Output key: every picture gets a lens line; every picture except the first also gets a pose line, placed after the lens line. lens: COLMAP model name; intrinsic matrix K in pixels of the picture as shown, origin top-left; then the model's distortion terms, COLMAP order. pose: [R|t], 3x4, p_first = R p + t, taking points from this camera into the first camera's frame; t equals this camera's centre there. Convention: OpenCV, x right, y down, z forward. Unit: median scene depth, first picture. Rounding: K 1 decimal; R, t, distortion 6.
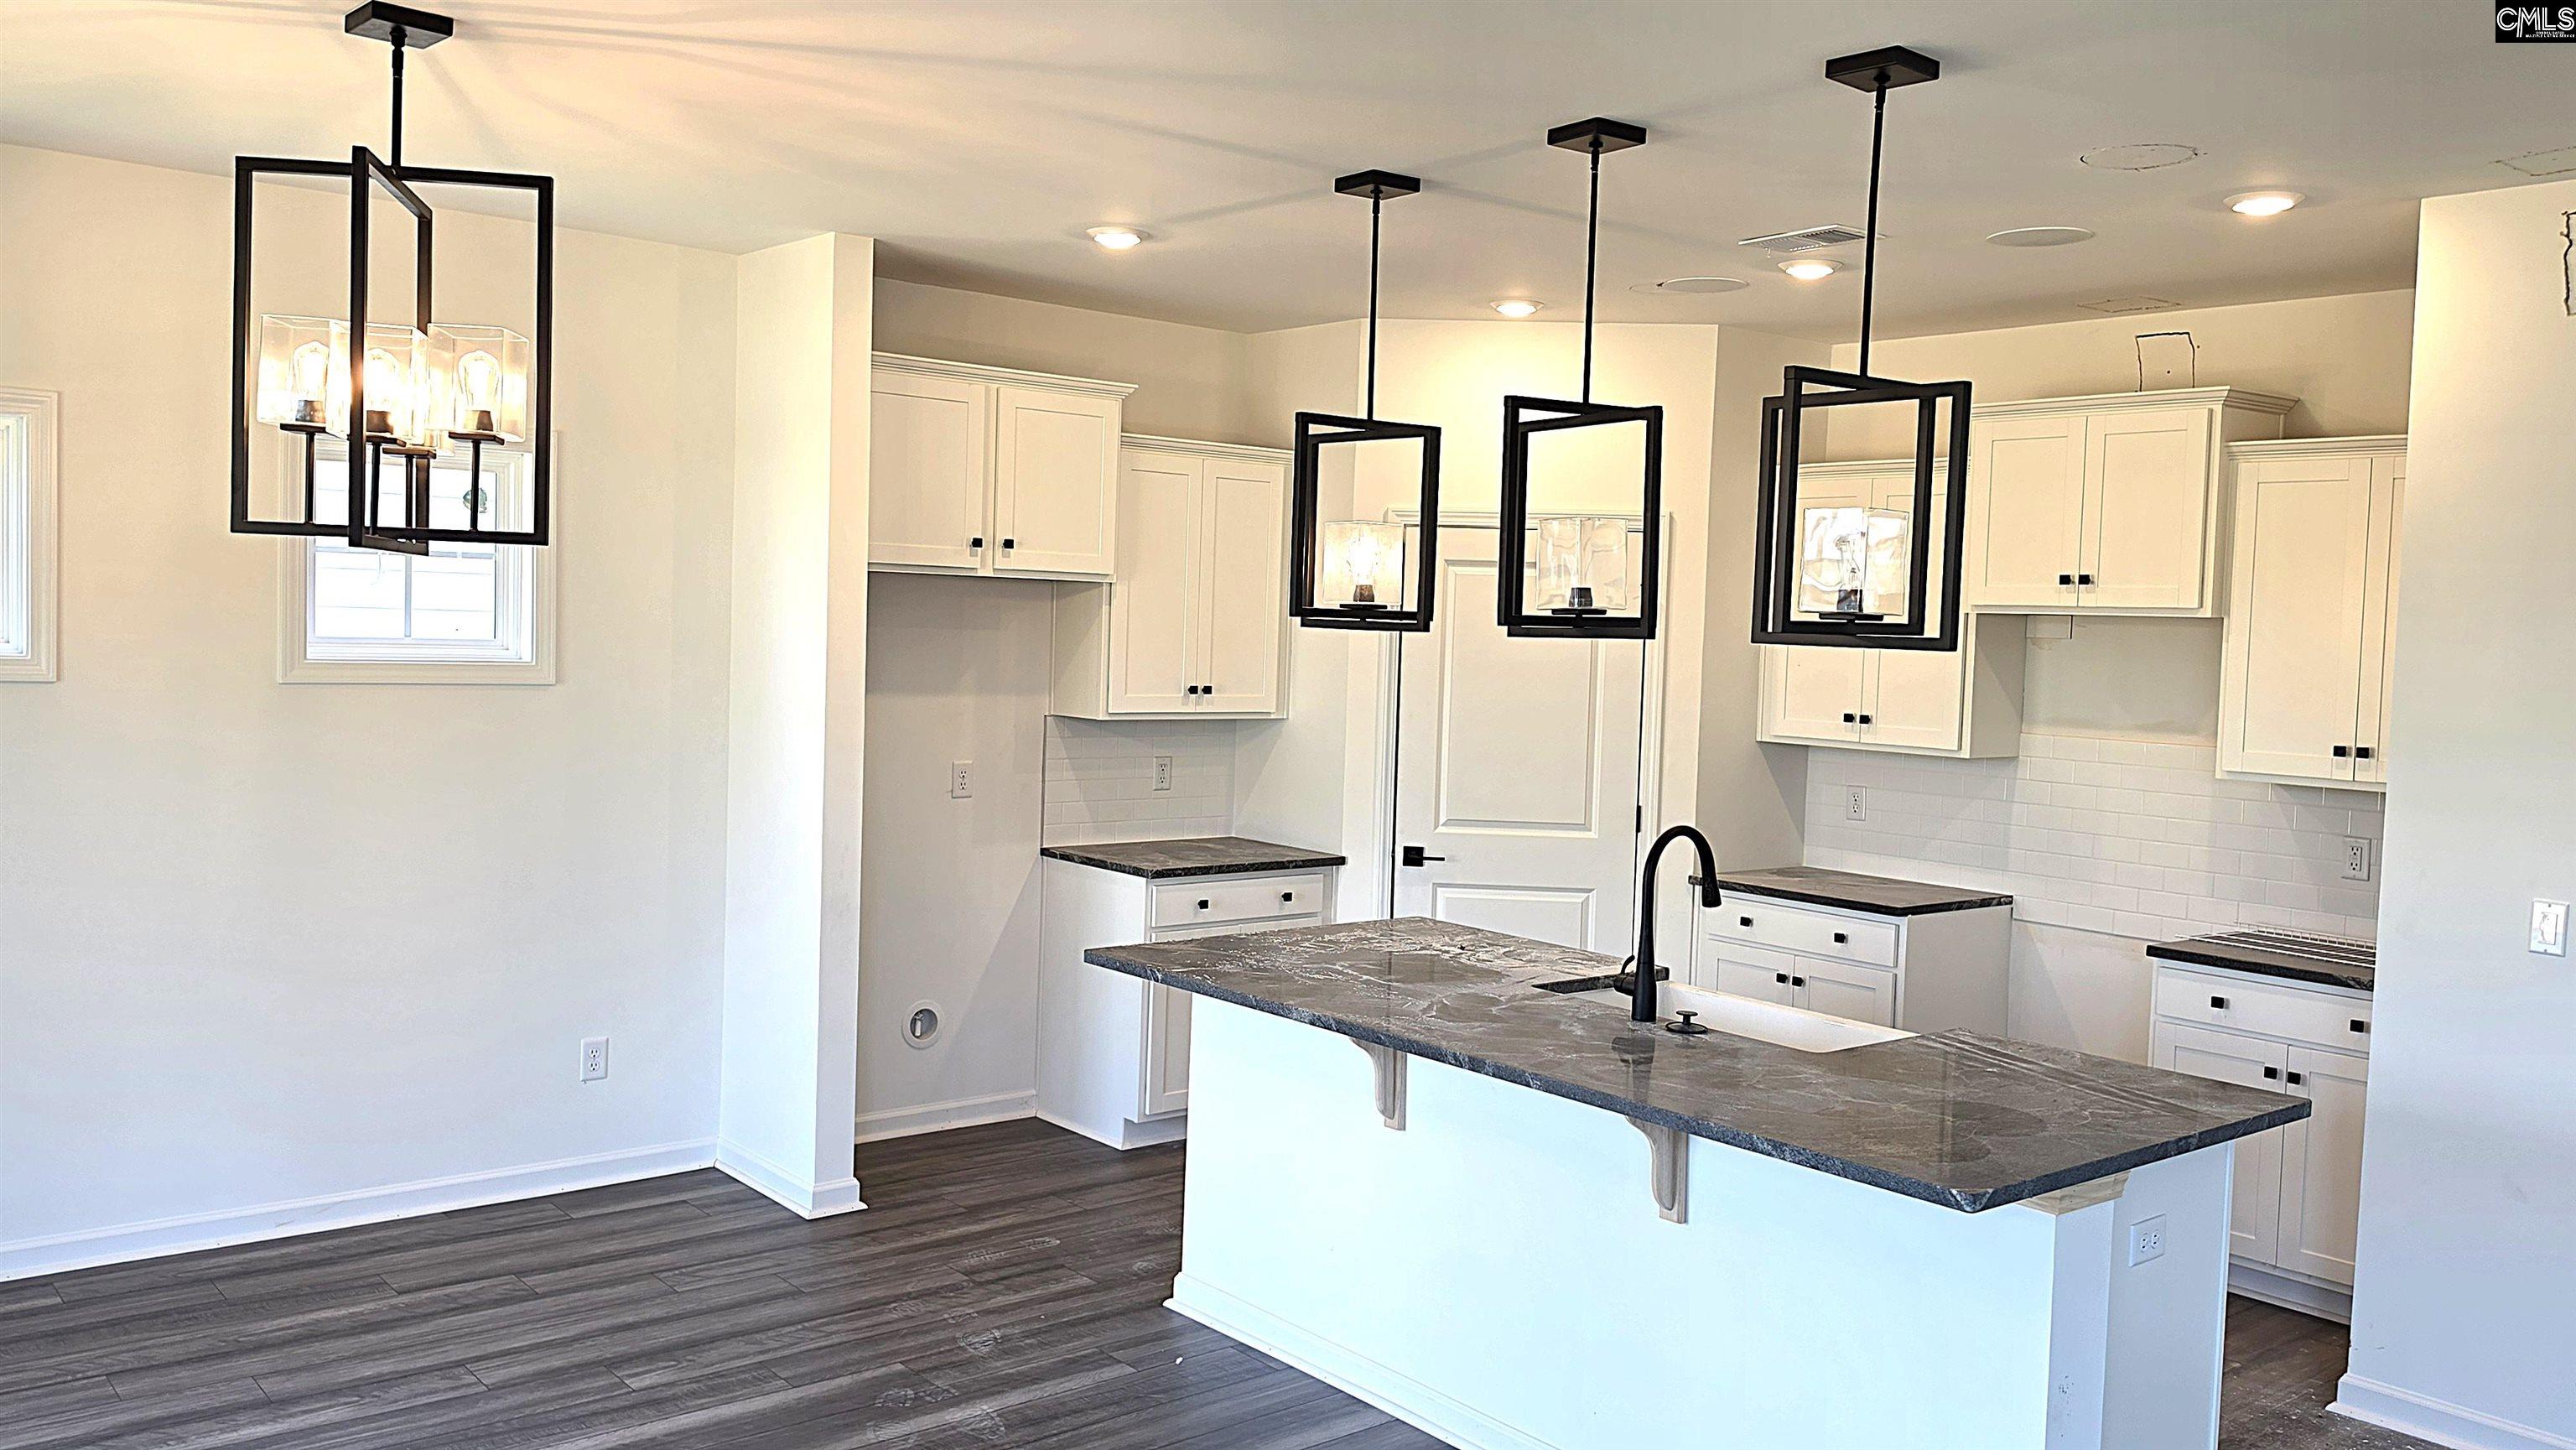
lens RADIAL K [[1924.8, 0, 1220.5], [0, 1924.8, 673.0], [0, 0, 1]] dist [0.101851, -0.163162]
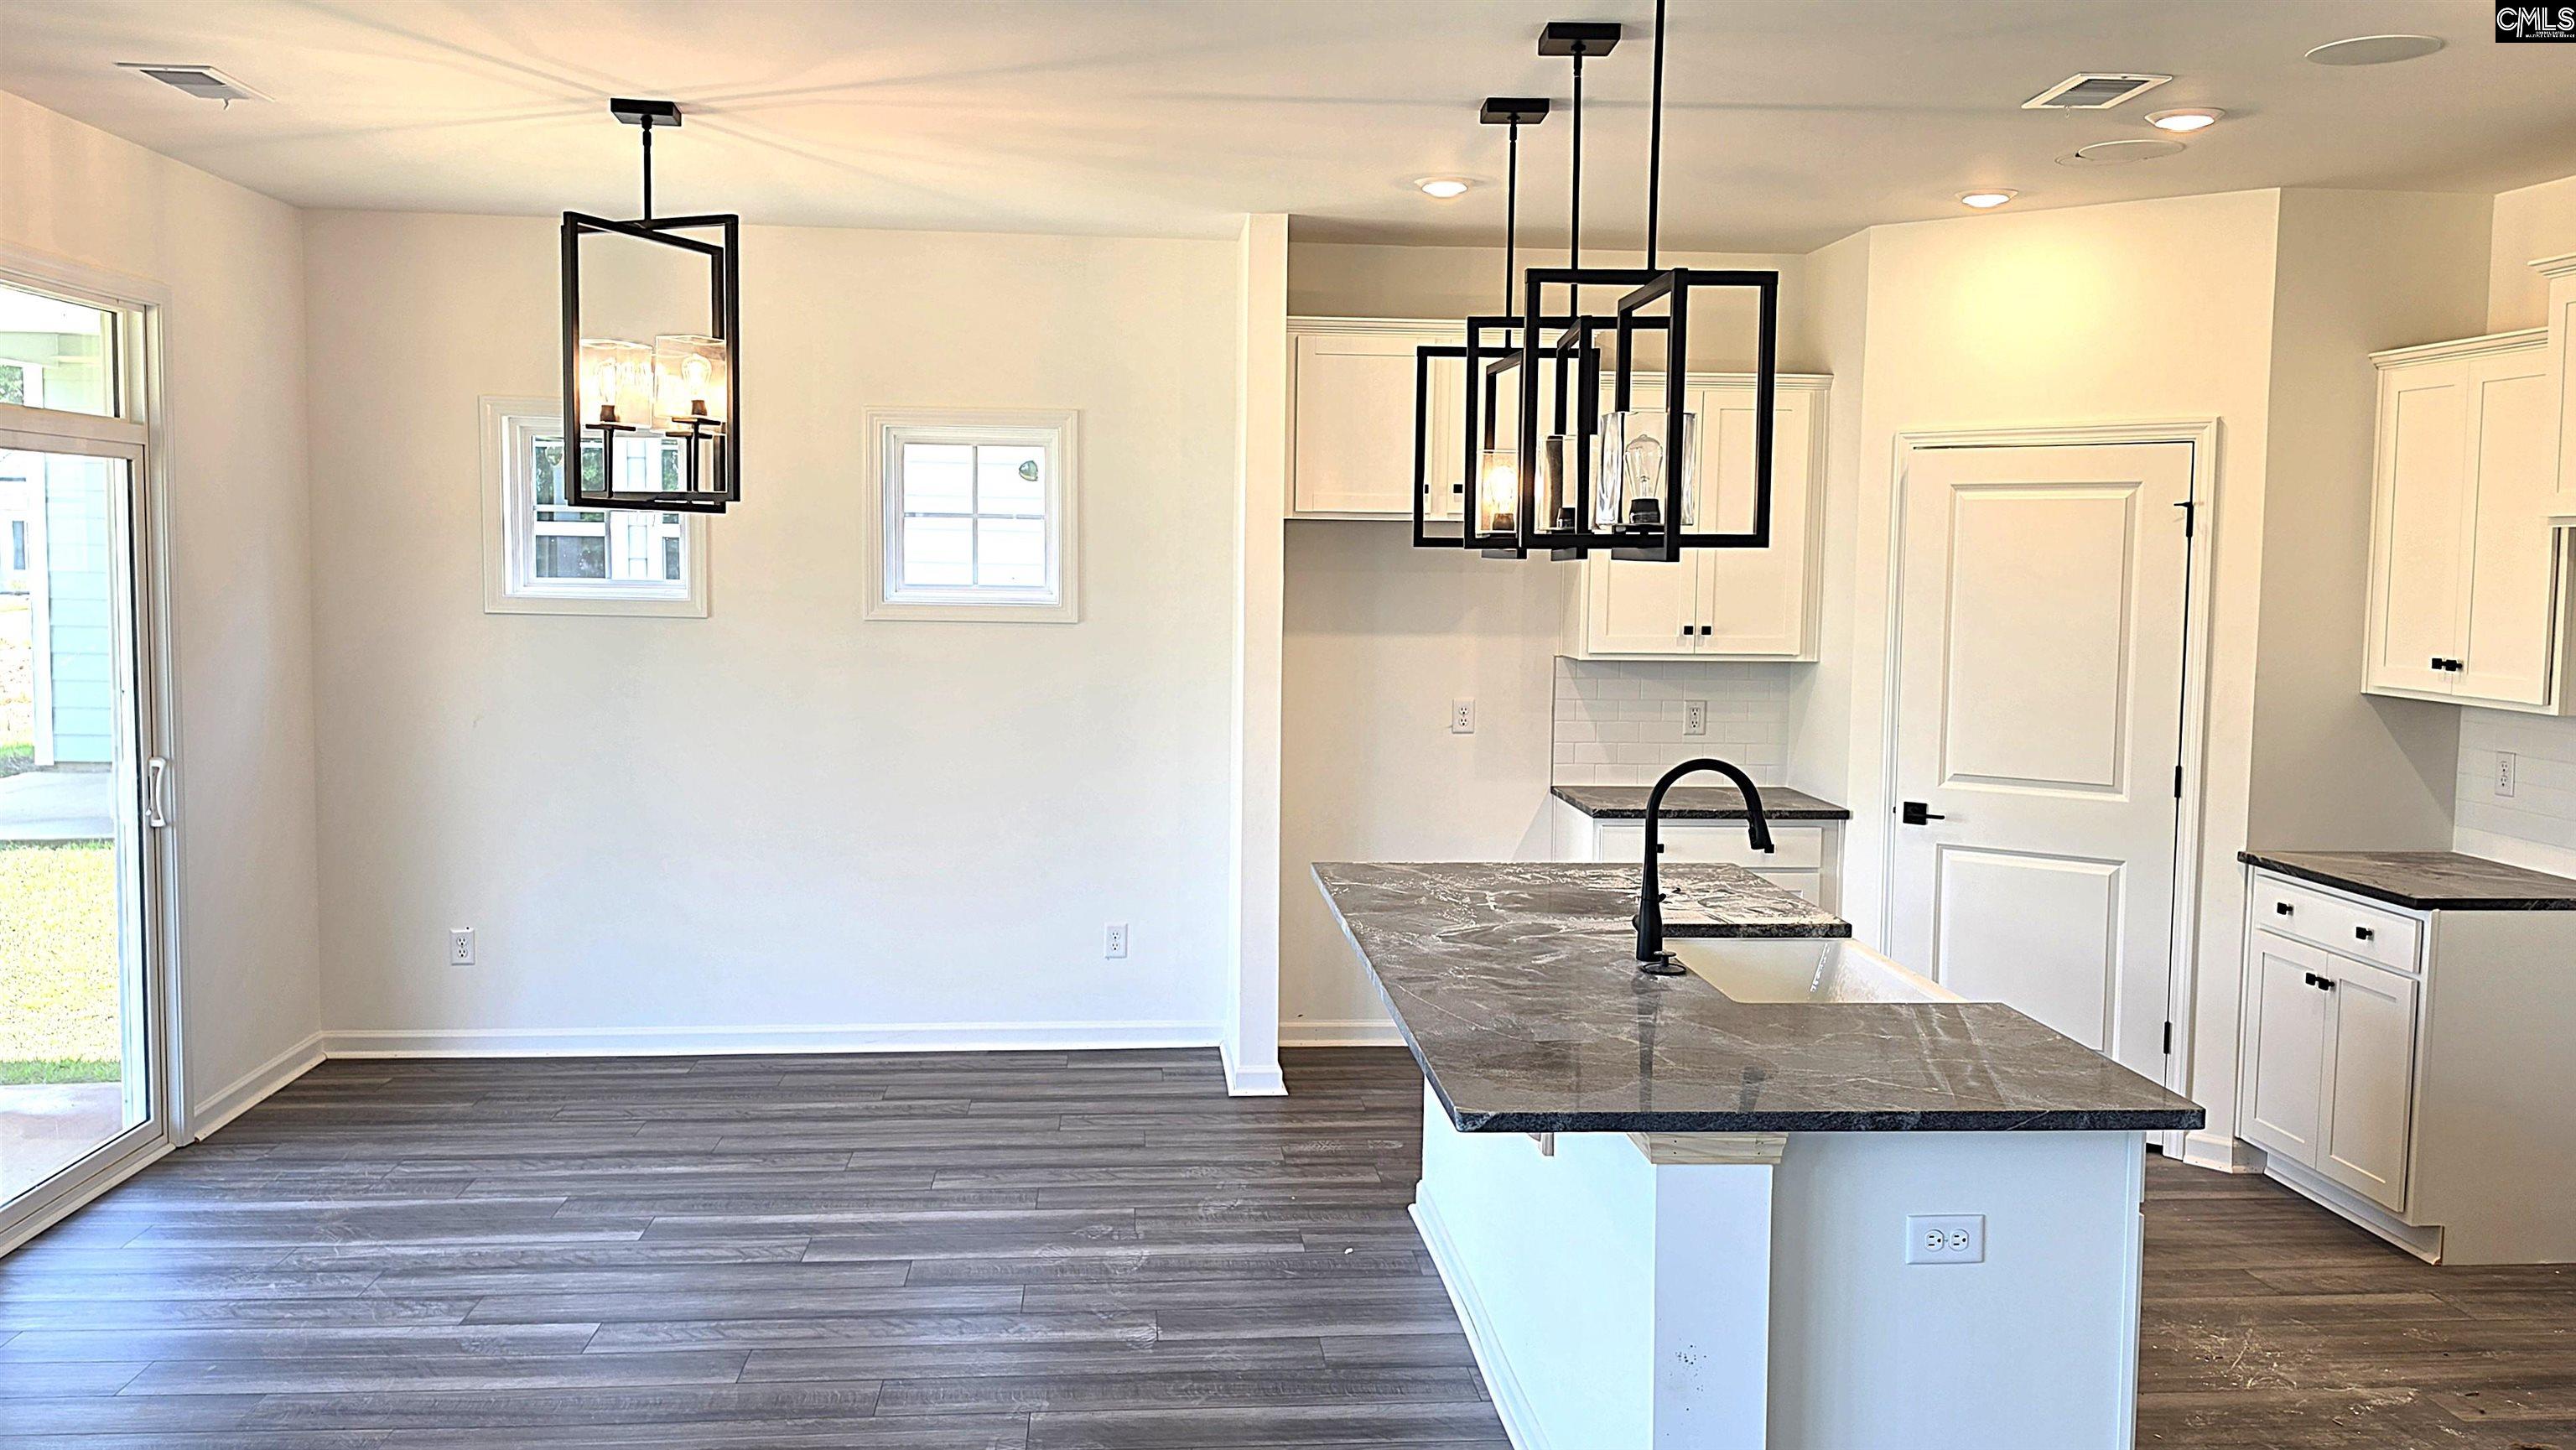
lens RADIAL K [[1924.8, 0, 1220.5], [0, 1924.8, 673.0], [0, 0, 1]] dist [0.101851, -0.163162]
pose [[0.838377, 0.013147, -0.544932, 0.395087], [-0.002194, 0.999782, 0.020745, 0.012833], [0.545086, -0.016197, 0.838223, 0.062318]]
